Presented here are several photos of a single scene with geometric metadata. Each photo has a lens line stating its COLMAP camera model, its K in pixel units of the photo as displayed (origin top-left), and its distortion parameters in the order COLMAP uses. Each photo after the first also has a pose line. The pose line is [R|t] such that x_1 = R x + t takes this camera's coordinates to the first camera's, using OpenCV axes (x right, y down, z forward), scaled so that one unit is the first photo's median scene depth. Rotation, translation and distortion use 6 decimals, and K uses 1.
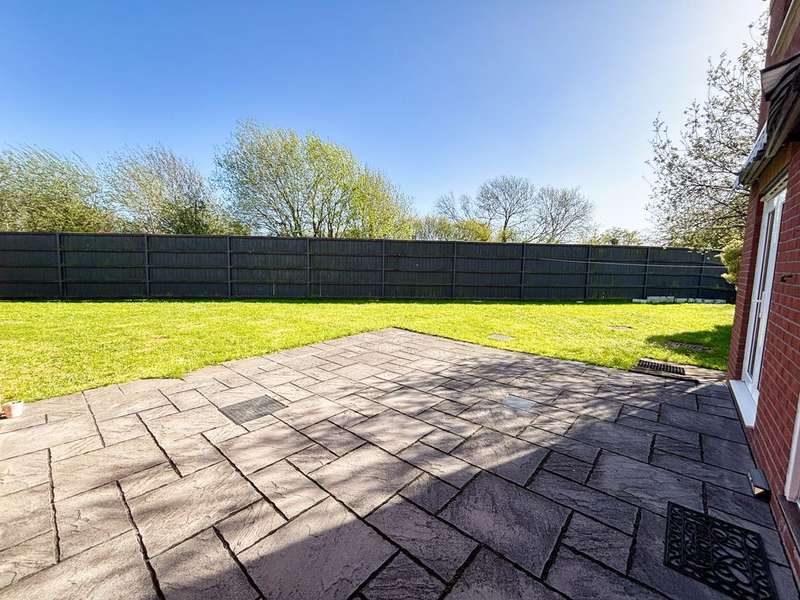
lens RADIAL K [[323.3, 0, 399.6], [0, 323.3, 298.9], [0, 0, 1]] dist [-0.002408, 0.001645]
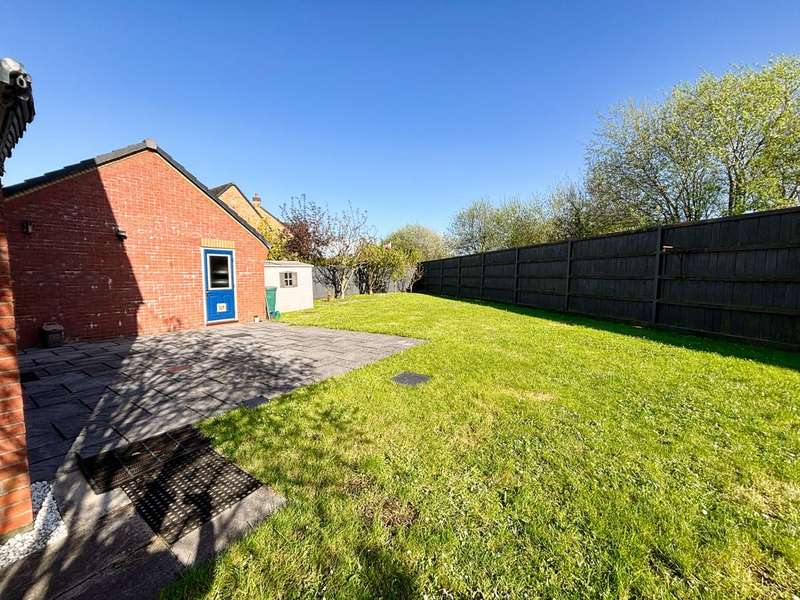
lens RADIAL K [[323.3, 0, 398.1], [0, 323.3, 299.1], [0, 0, 1]] dist [-0.002408, 0.001645]
pose [[0.123427, 0.056457, -0.990746, 0.373701], [-0.099666, 0.994038, 0.044228, -0.023050], [0.987336, 0.093285, 0.128318, 0.353980]]
